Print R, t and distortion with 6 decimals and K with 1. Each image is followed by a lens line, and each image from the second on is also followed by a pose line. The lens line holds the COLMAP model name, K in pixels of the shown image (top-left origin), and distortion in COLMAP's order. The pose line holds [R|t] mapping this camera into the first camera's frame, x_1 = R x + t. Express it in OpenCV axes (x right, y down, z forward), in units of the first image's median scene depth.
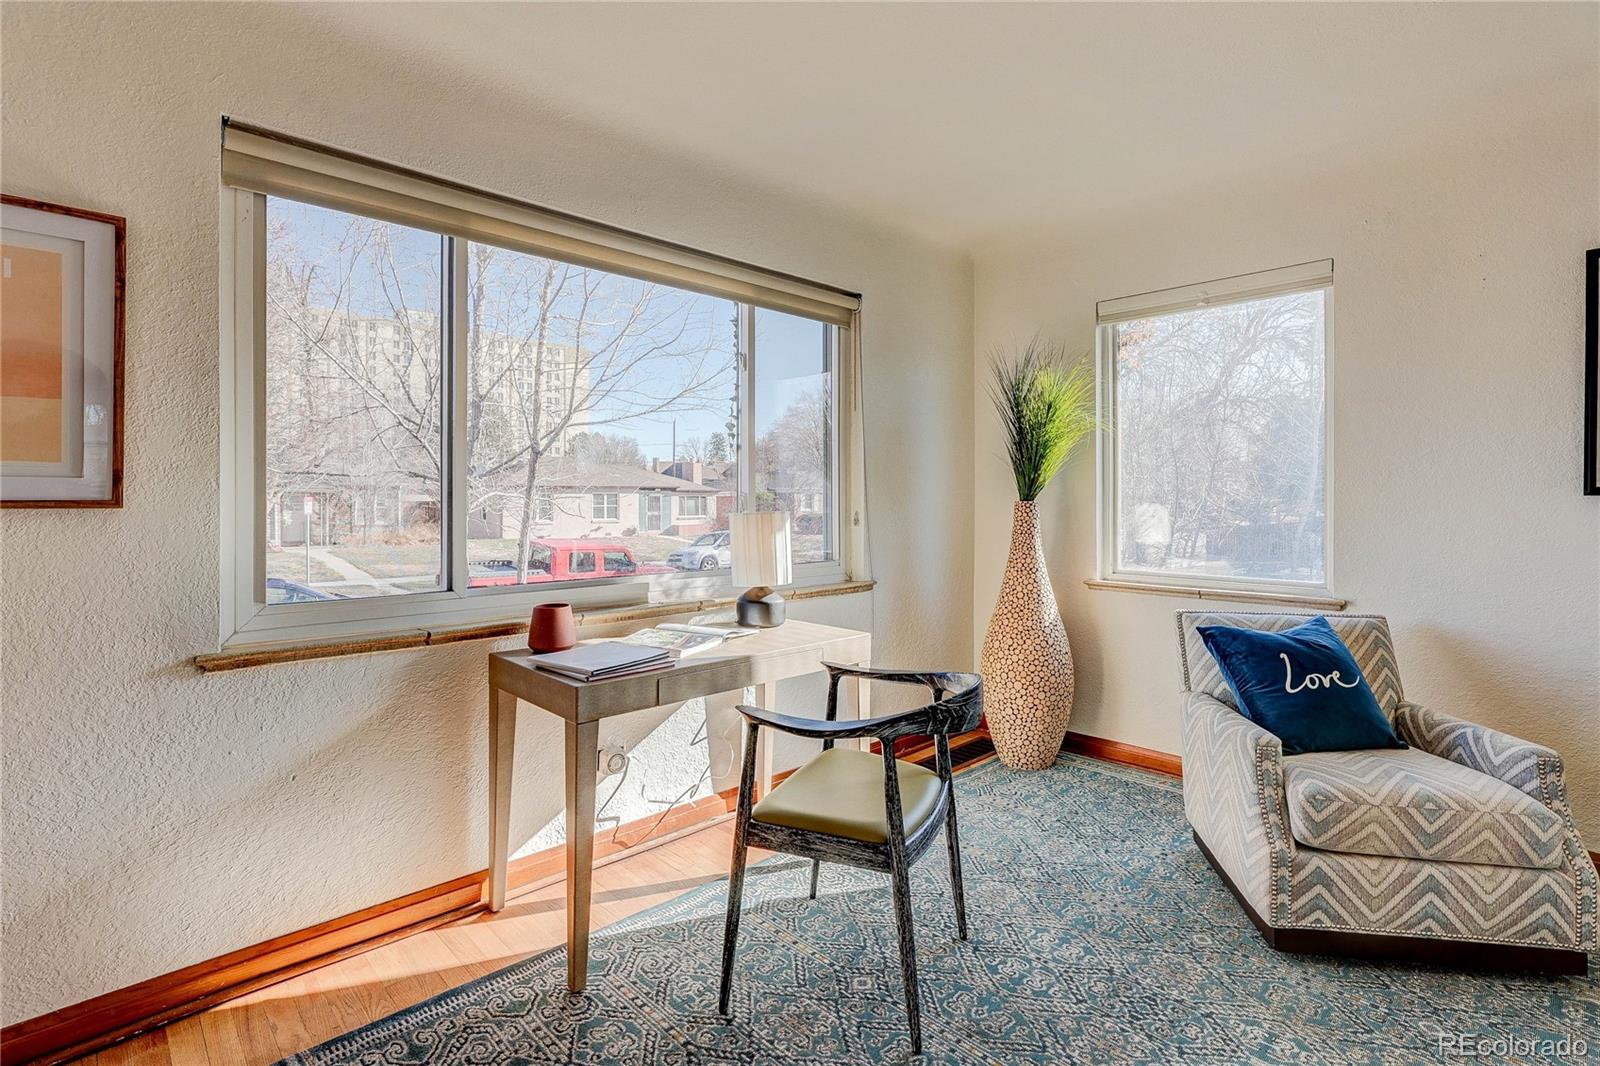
lens RADIAL K [[770.7, 0, 803.6], [0, 770.7, 499.5], [0, 0, 1]] dist [-0.003041, -0.000068]
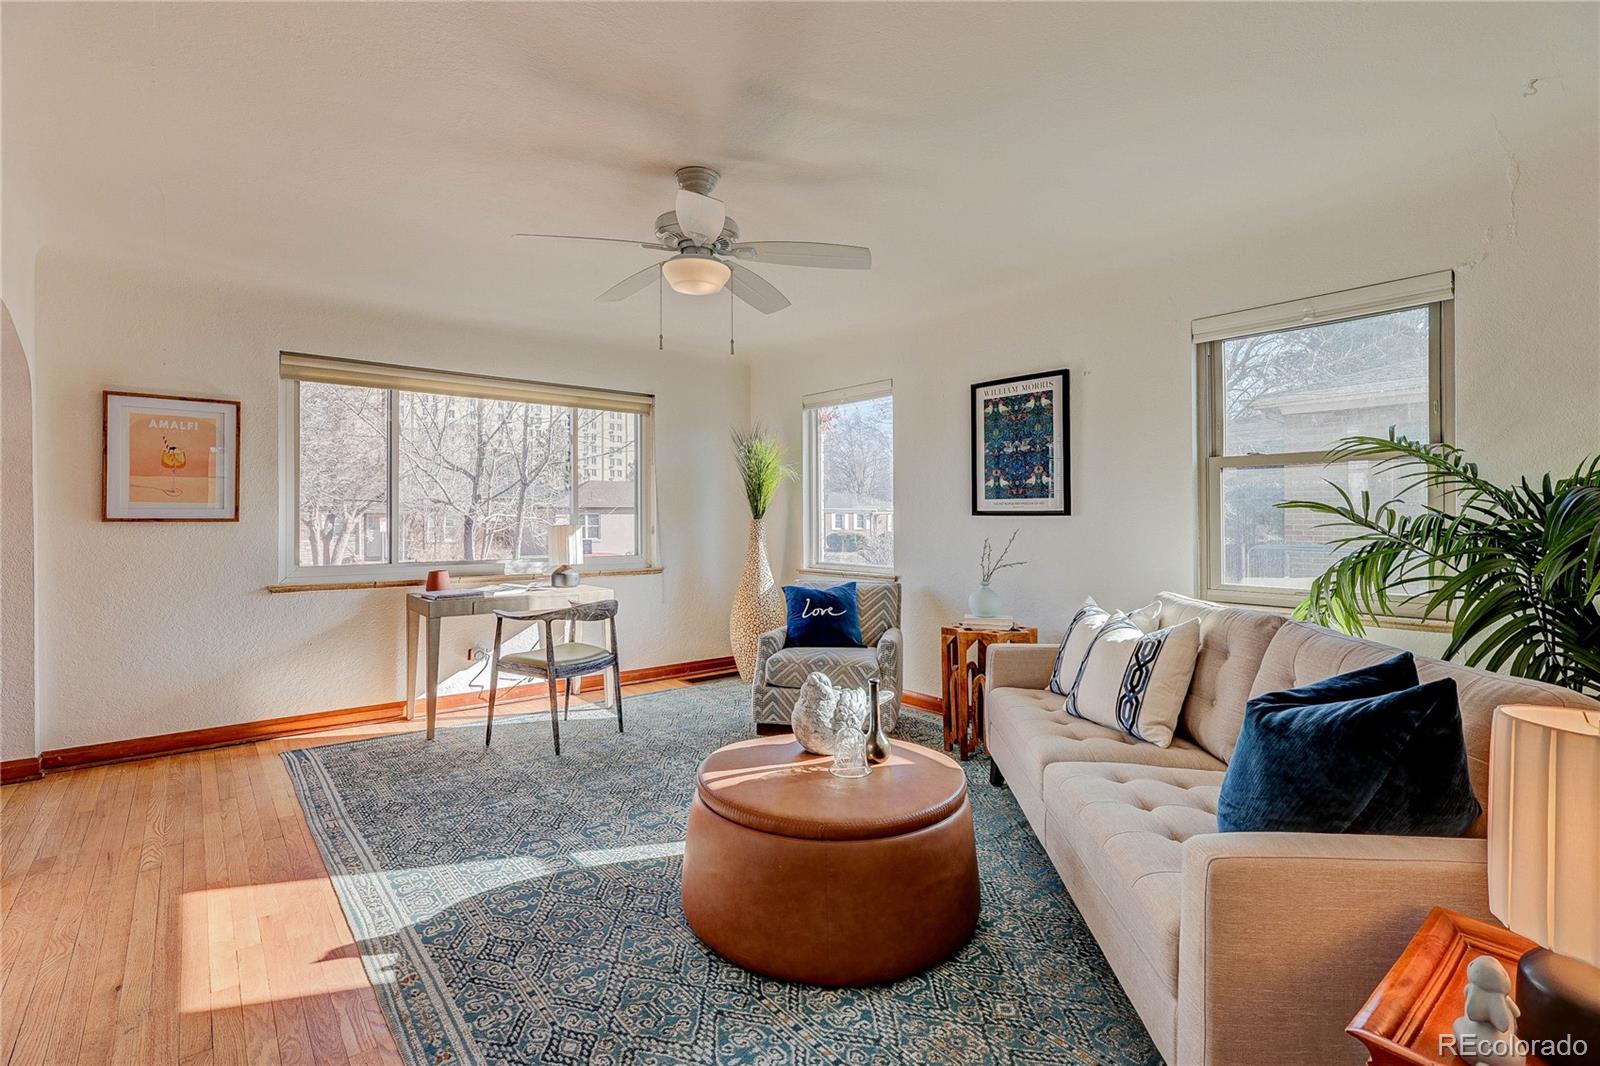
lens RADIAL K [[748.5, 0, 797.9], [0, 748.5, 515.7], [0, 0, 1]] dist [-0.002811, -0.000279]
pose [[0.996813, -0.002293, -0.079736, 0.748348], [0.001911, 0.999986, -0.004874, 0.003846], [0.079746, 0.004706, 0.996804, -0.853666]]
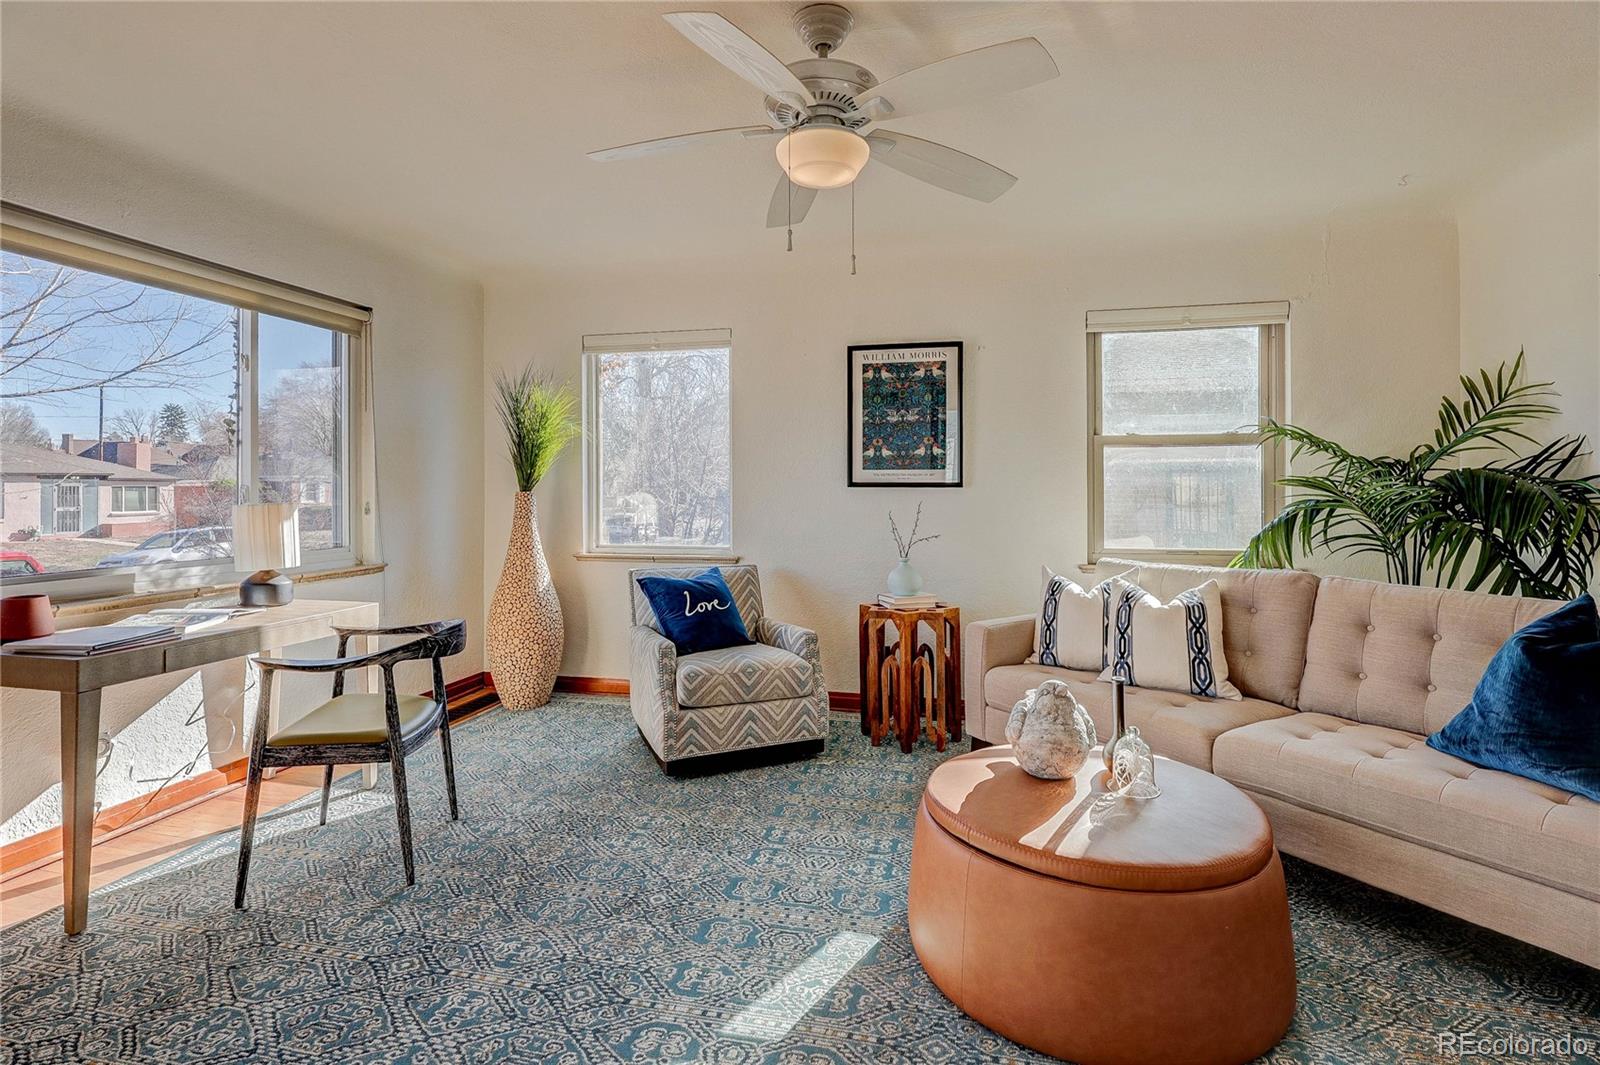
lens RADIAL K [[772.5, 0, 802.1], [0, 772.5, 482.4], [0, 0, 1]] dist [-0.002987, 0.000134]
pose [[0.840115, 0.000640, 0.542408, -0.012345], [0.003672, 0.999970, -0.006866, -0.003800], [-0.542396, 0.007760, 0.840087, -0.410092]]
